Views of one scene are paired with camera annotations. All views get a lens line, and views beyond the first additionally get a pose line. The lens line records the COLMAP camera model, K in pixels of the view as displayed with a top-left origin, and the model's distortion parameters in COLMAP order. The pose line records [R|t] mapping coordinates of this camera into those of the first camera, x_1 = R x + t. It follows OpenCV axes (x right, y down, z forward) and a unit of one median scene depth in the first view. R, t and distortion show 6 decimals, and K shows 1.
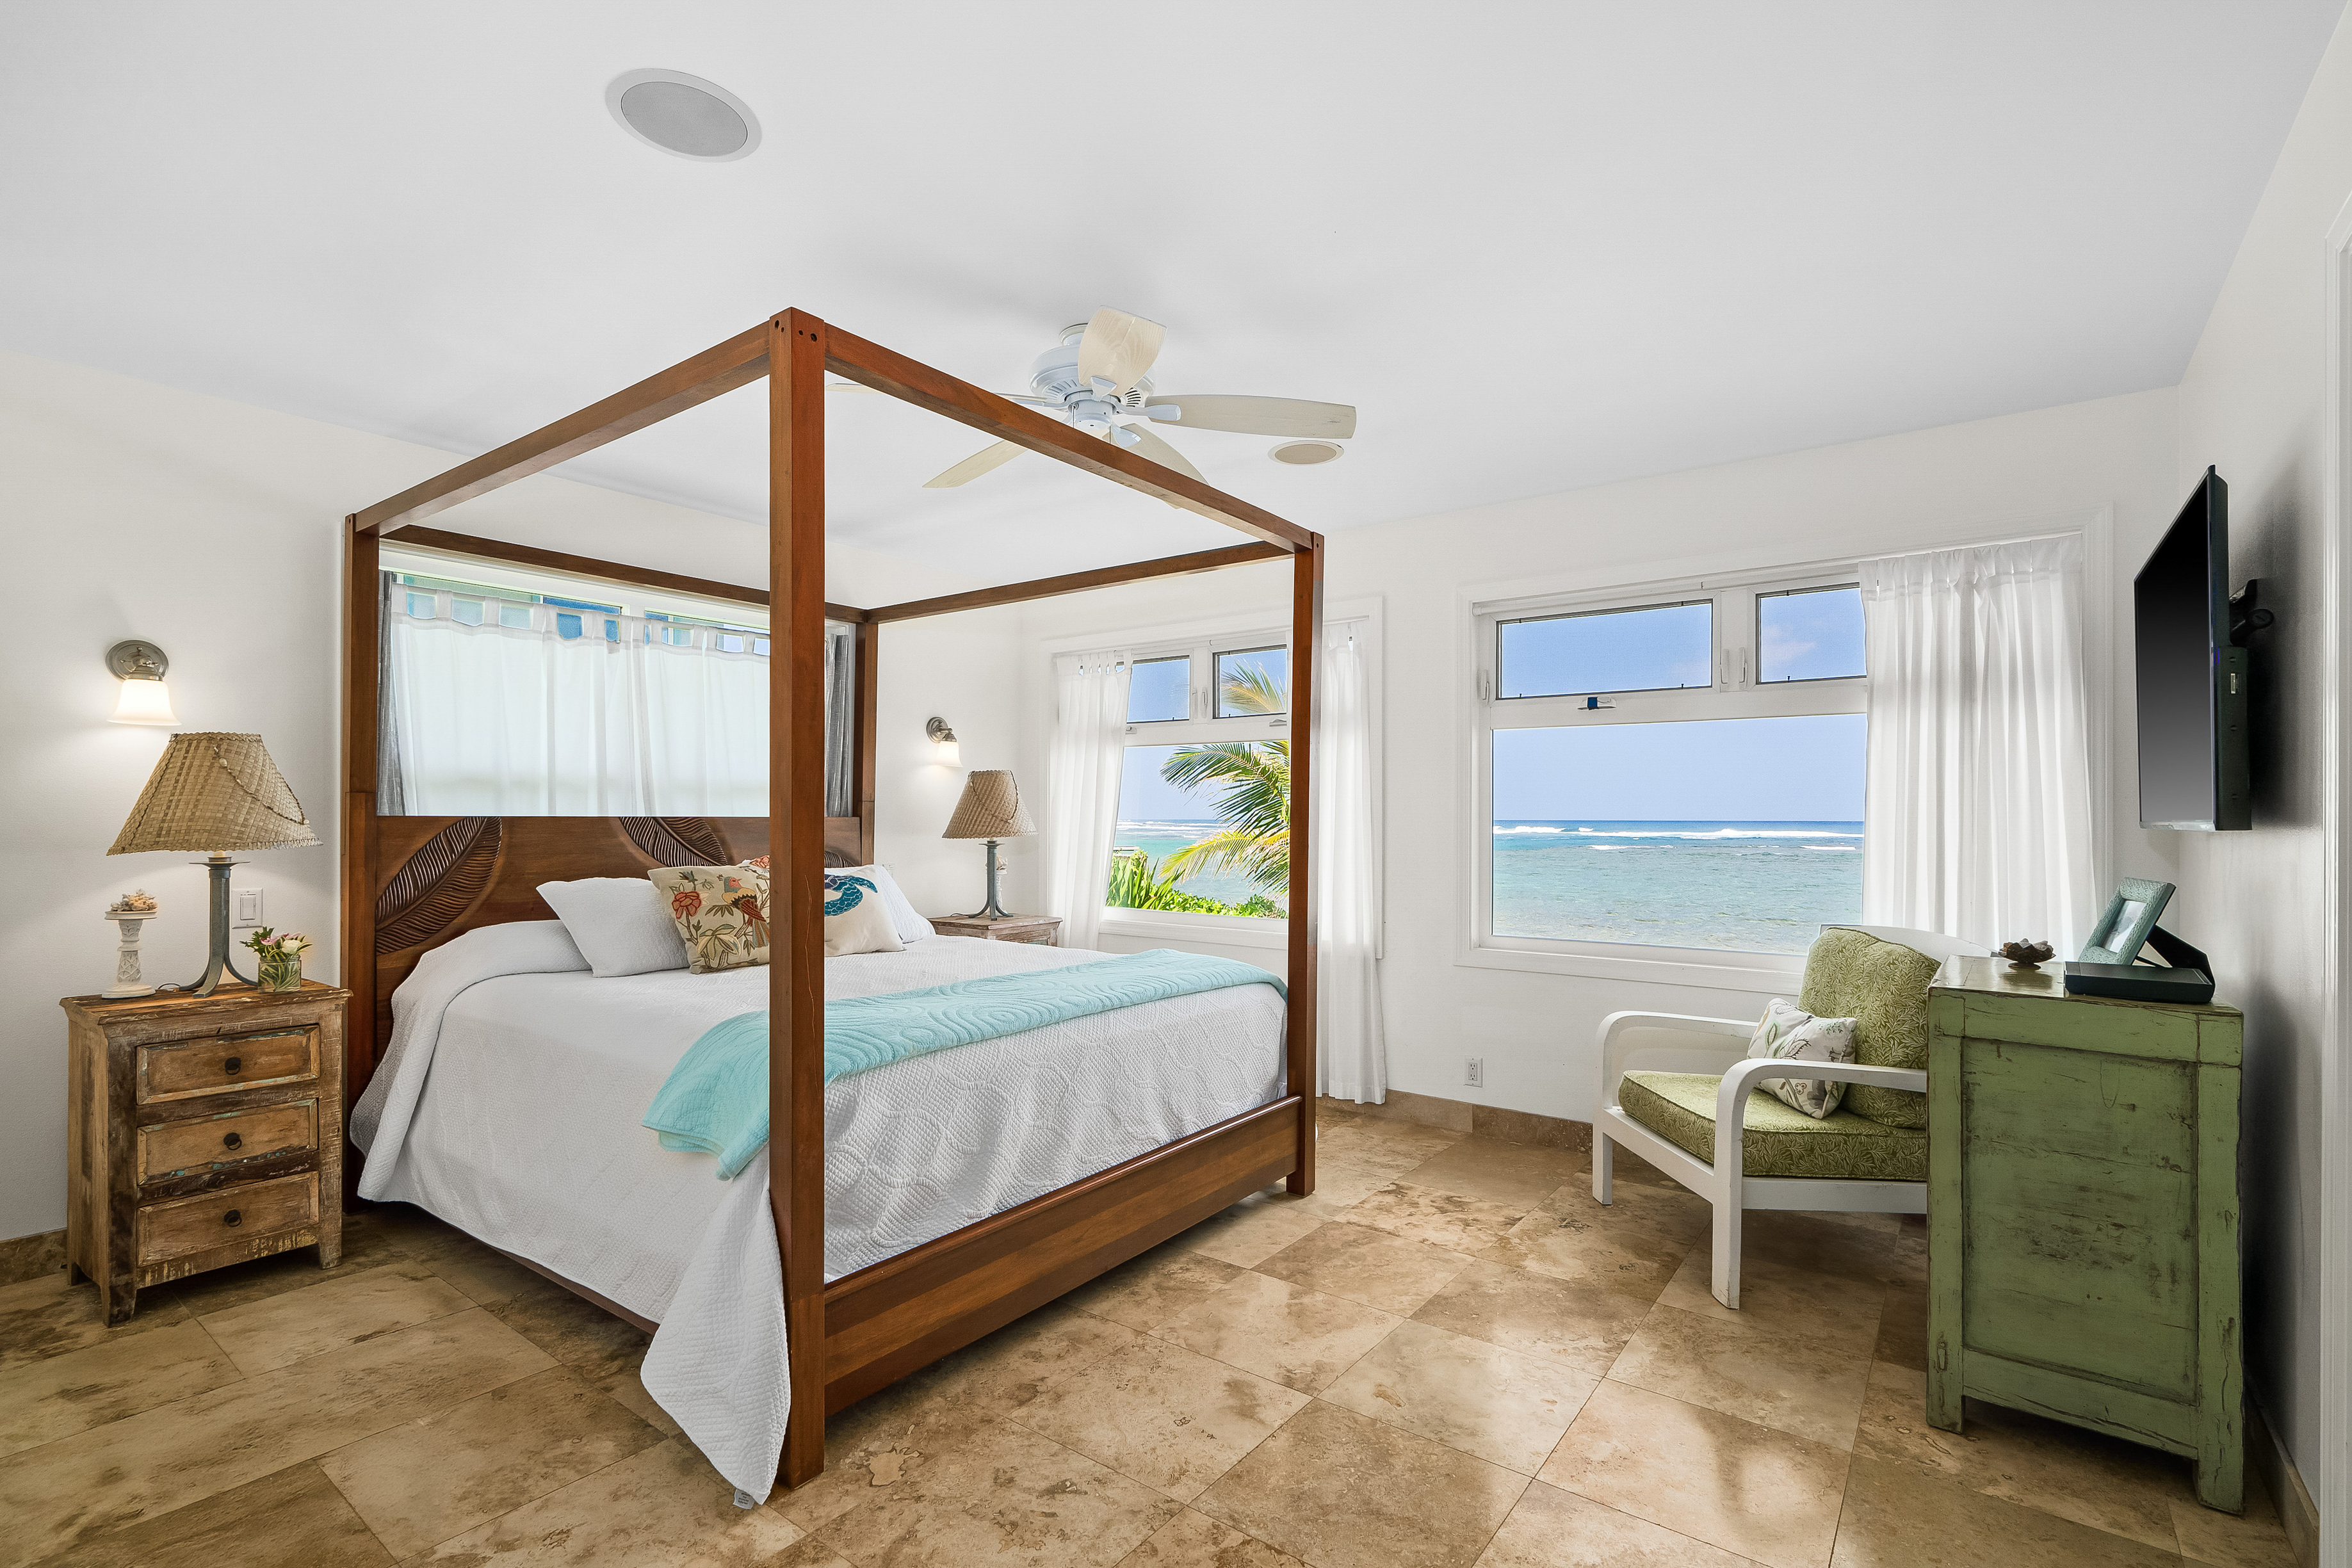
lens RADIAL K [[1093.4, 0, 1176.0], [0, 1093.4, 784.0], [0, 0, 1]] dist [-0.000912, 0.000025]
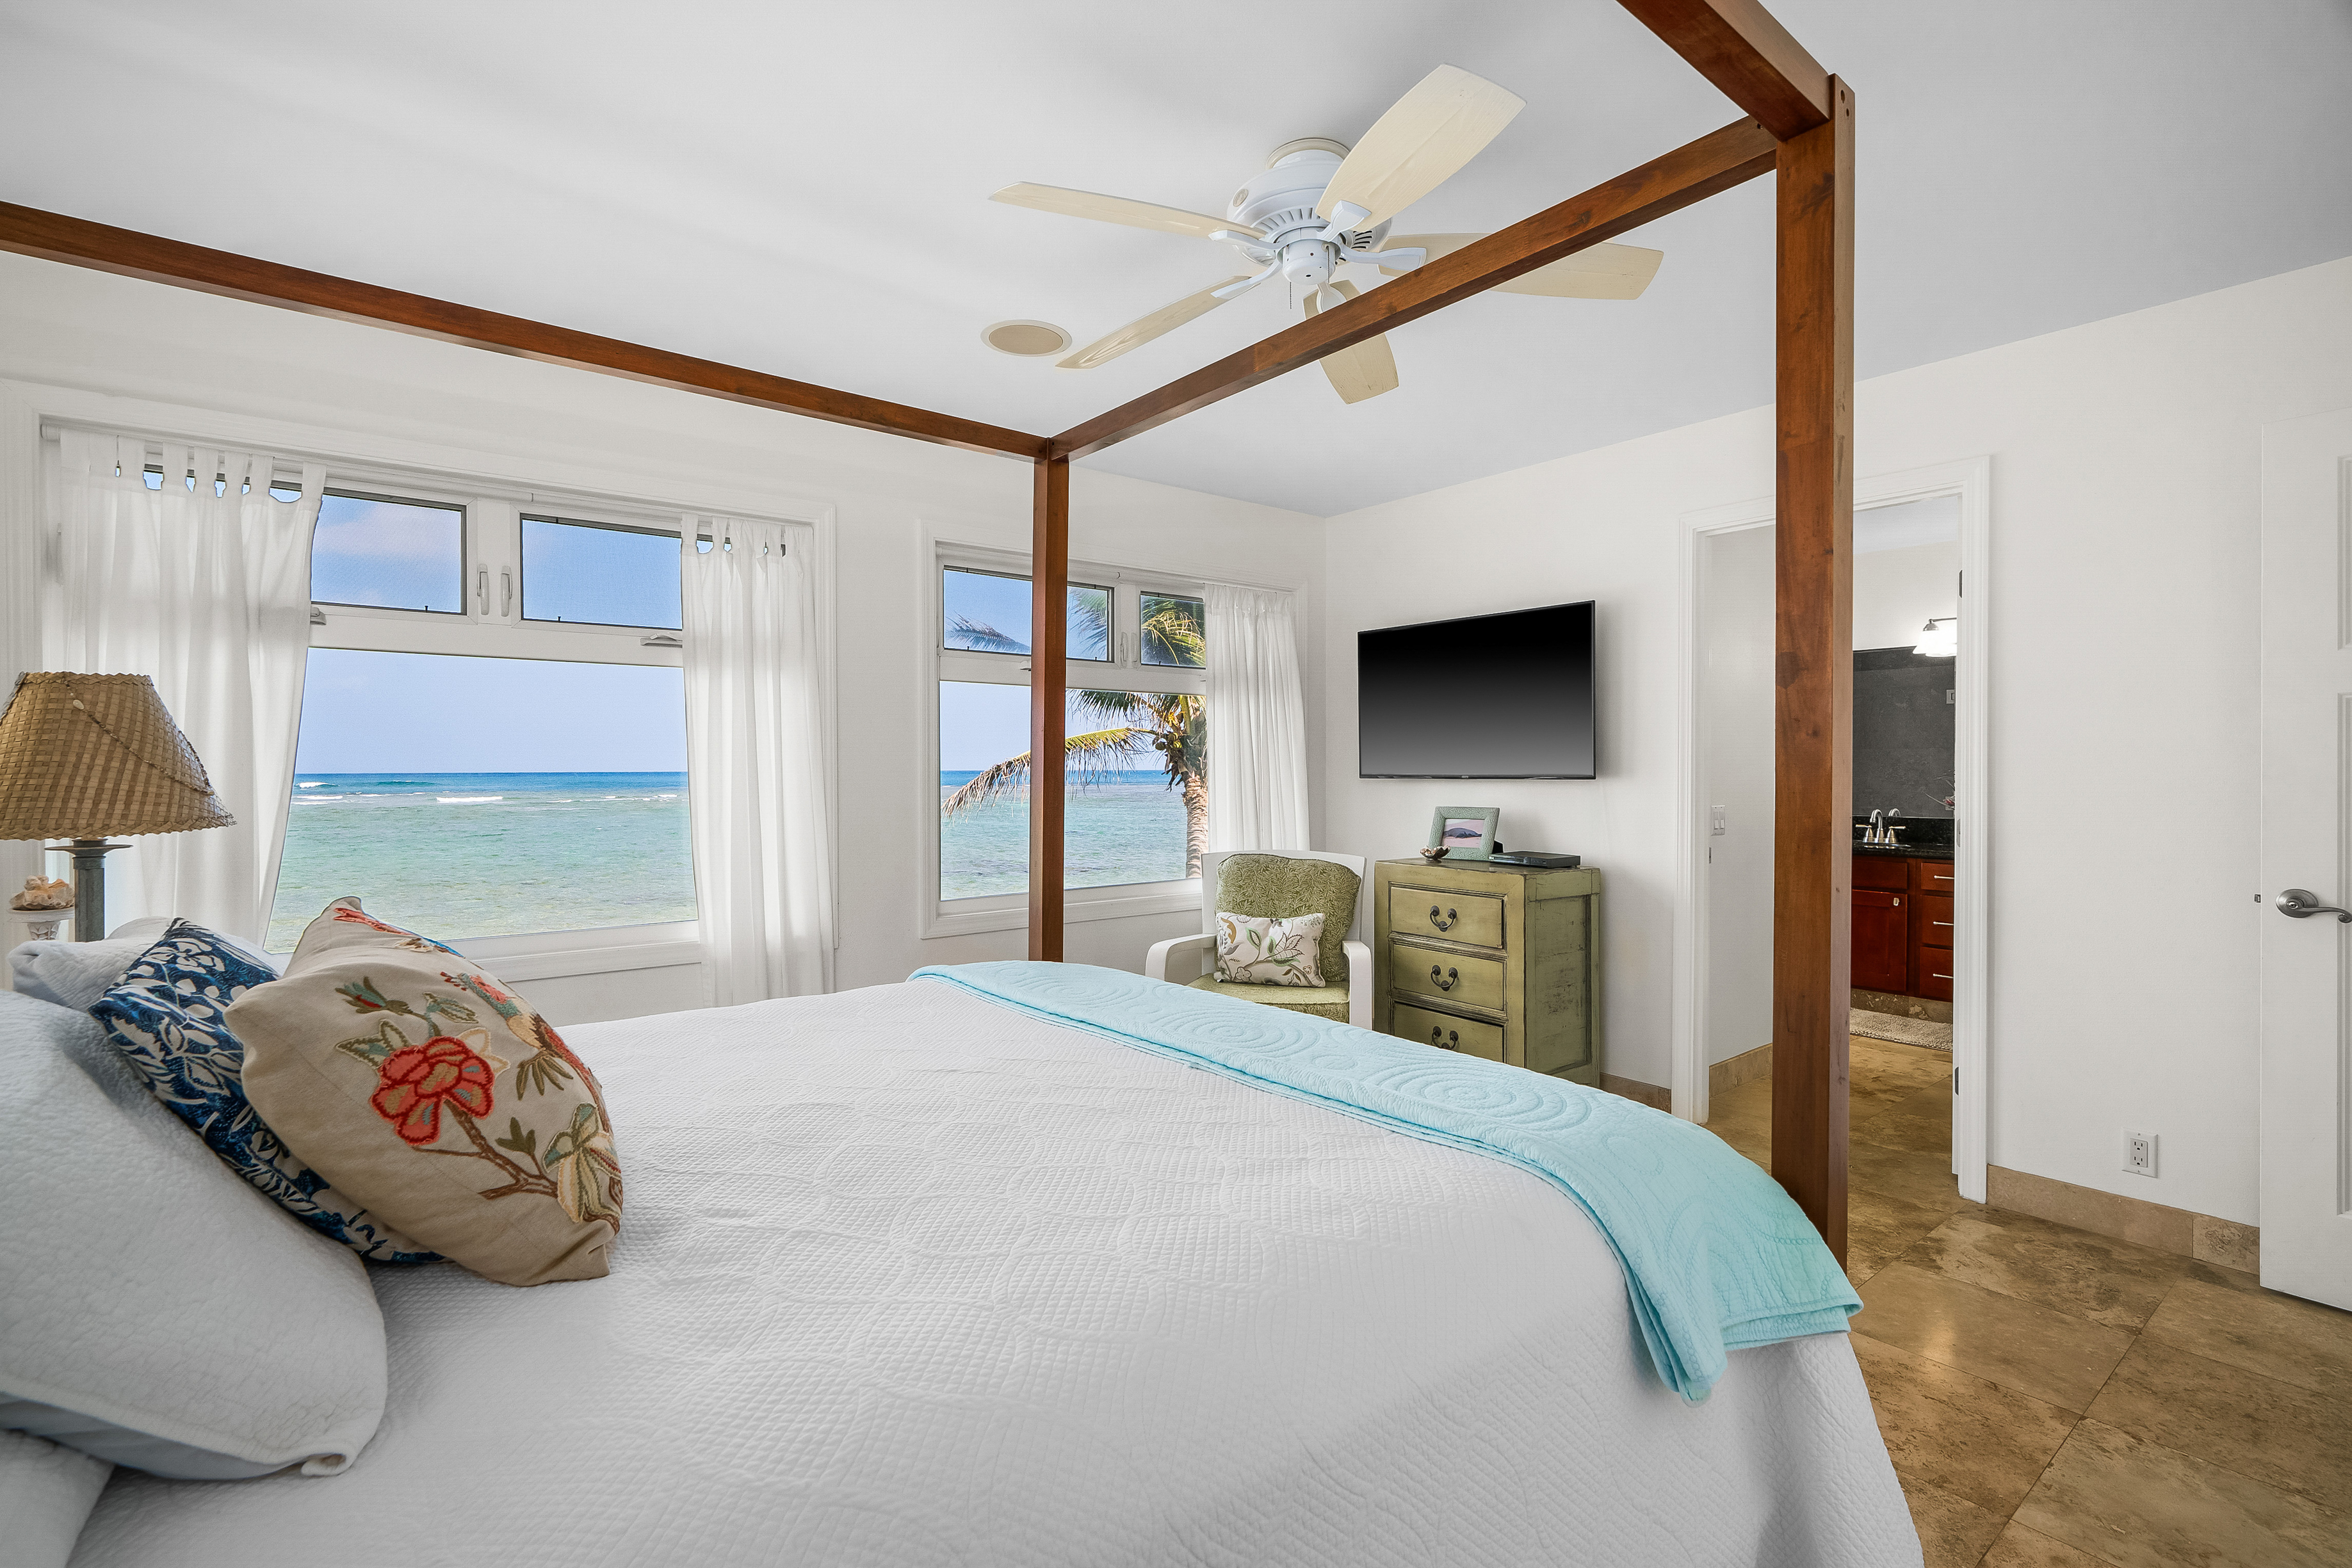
lens RADIAL K [[1052.3, 0, 1158.2], [0, 1052.3, 768.7], [0, 0, 1]] dist [-0.000404, 0.000232]
pose [[0.267929, -0.000987, 0.963438, -0.675735], [-0.022989, 0.999708, 0.007417, 0.016815], [-0.963164, -0.024136, 0.267828, 0.738816]]
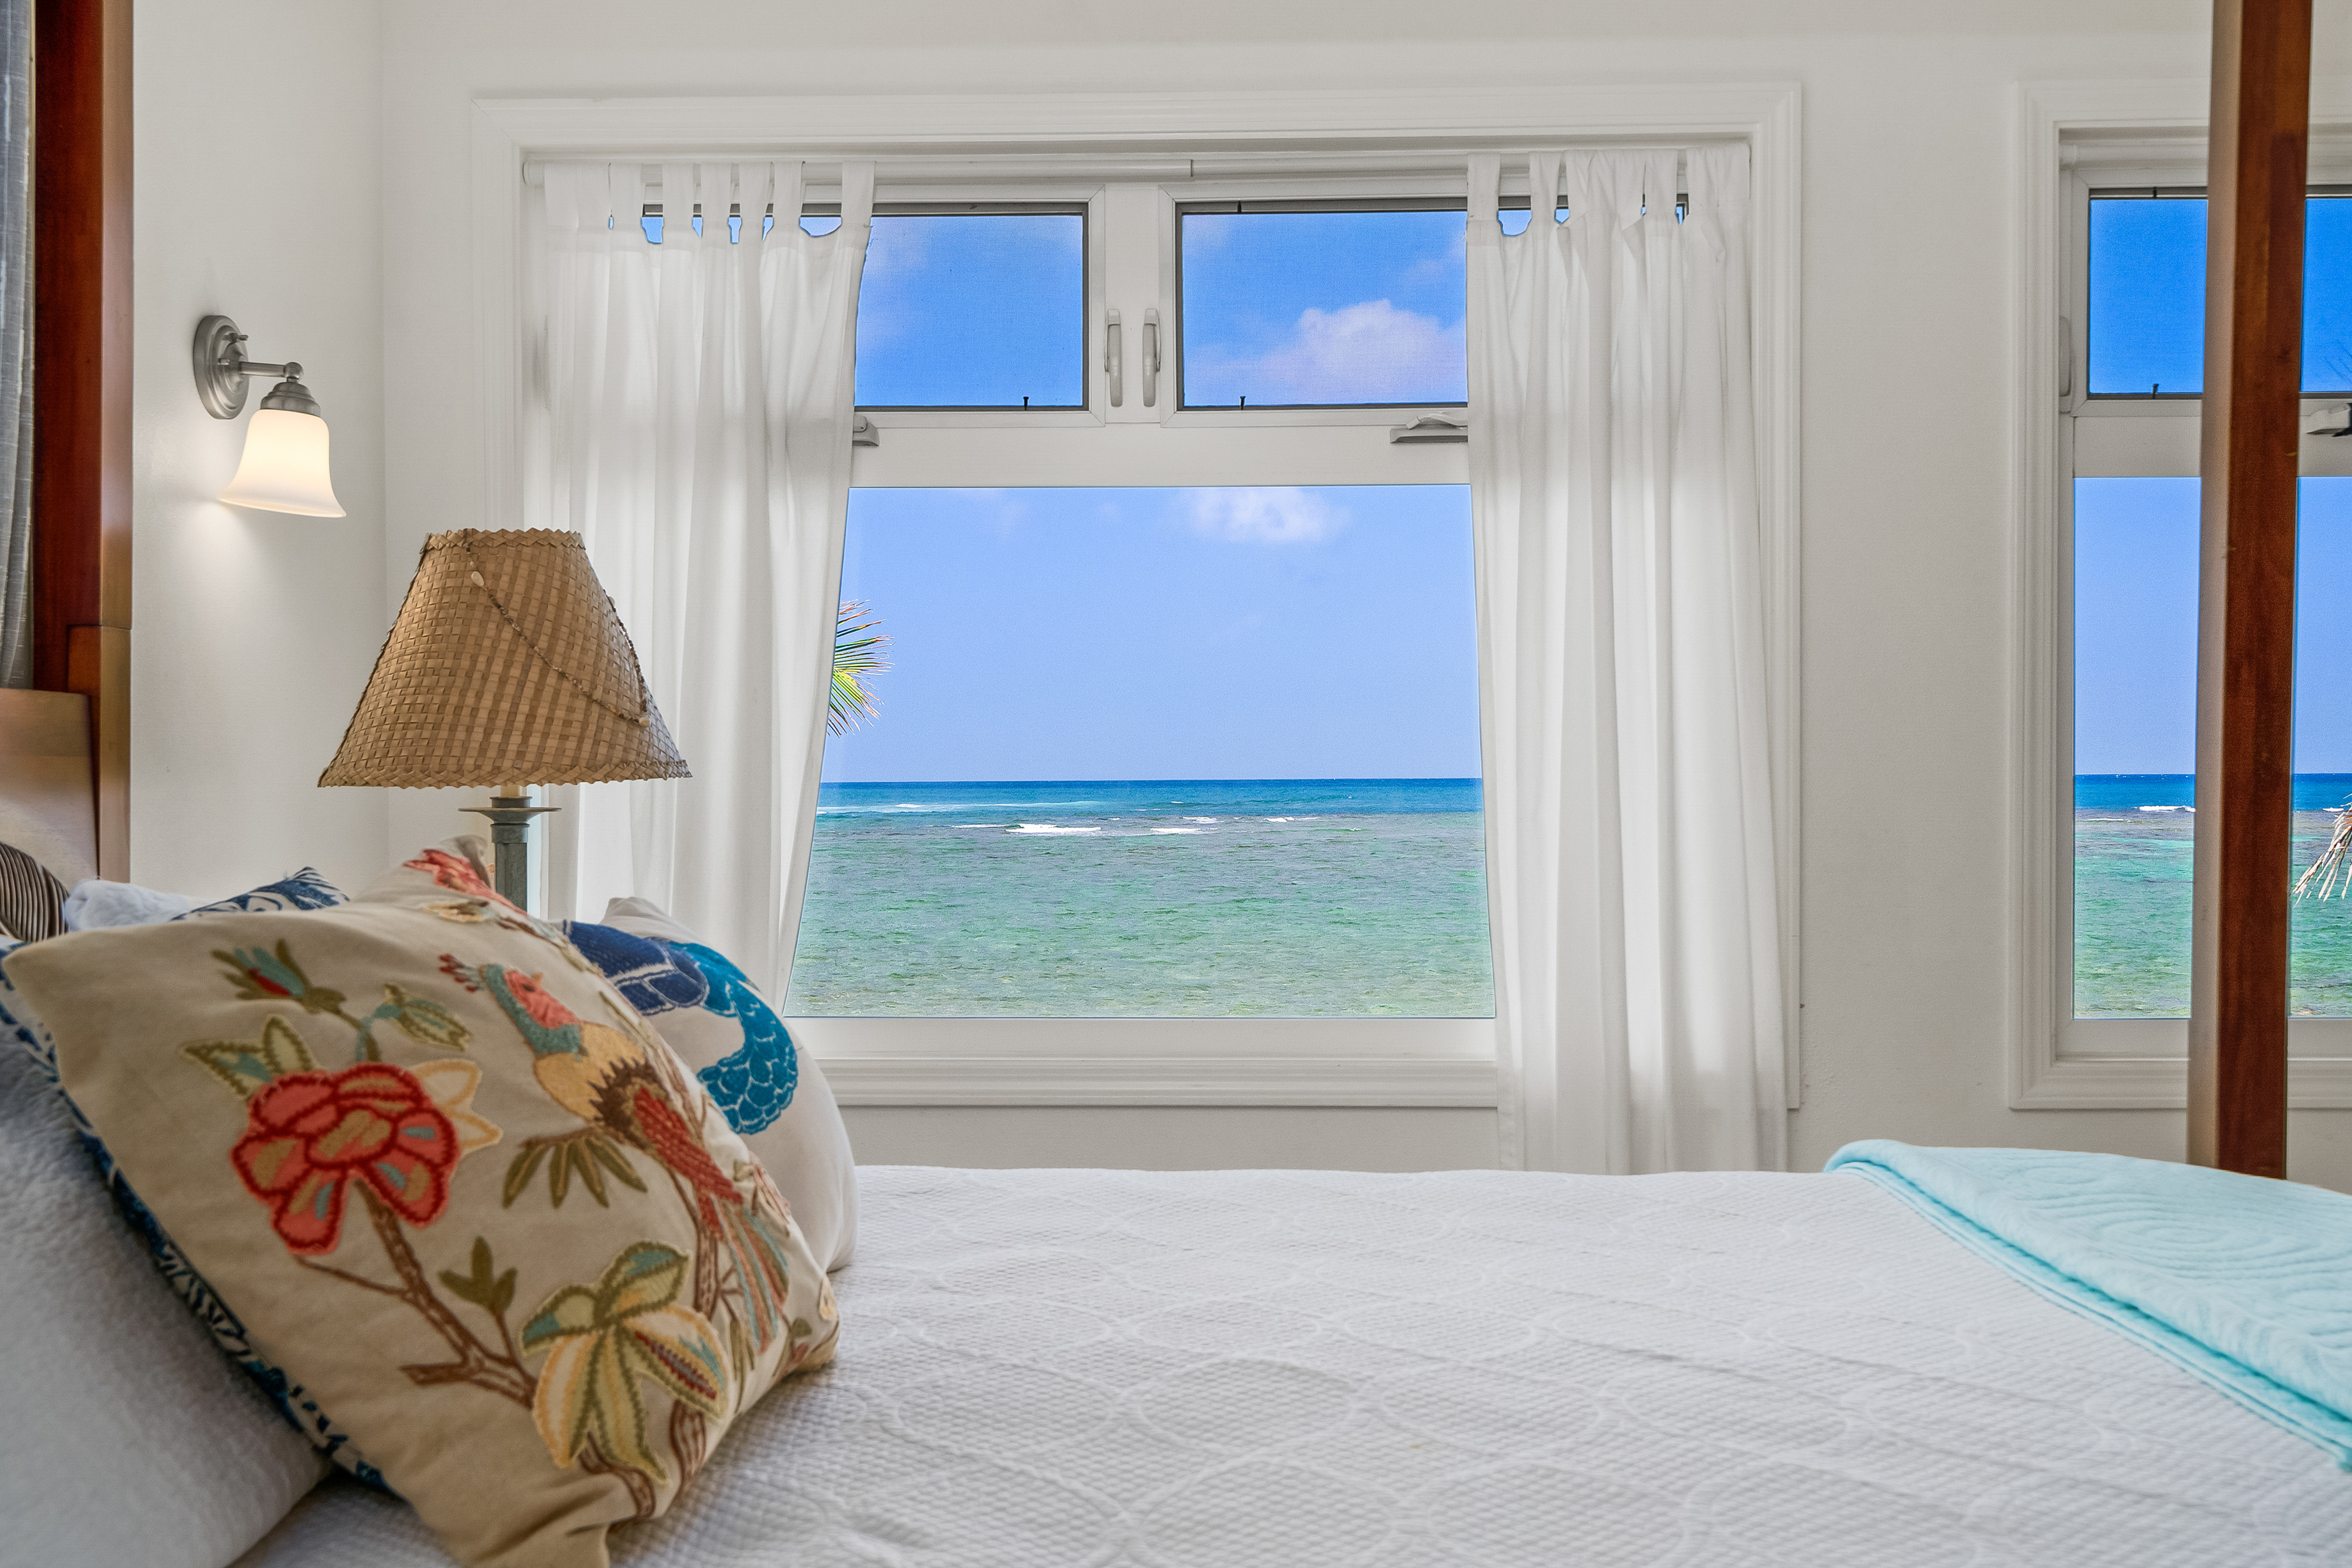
lens RADIAL K [[2333.5, 0, 1176.0], [0, 2333.5, 784.0], [0, 0, 1]] dist [0.013996, 0.016004]
pose [[0.813385, -0.008448, 0.581664, -0.549346], [-0.008966, 0.999594, 0.027056, 0.047363], [-0.581656, -0.027222, 0.812979, 0.661635]]
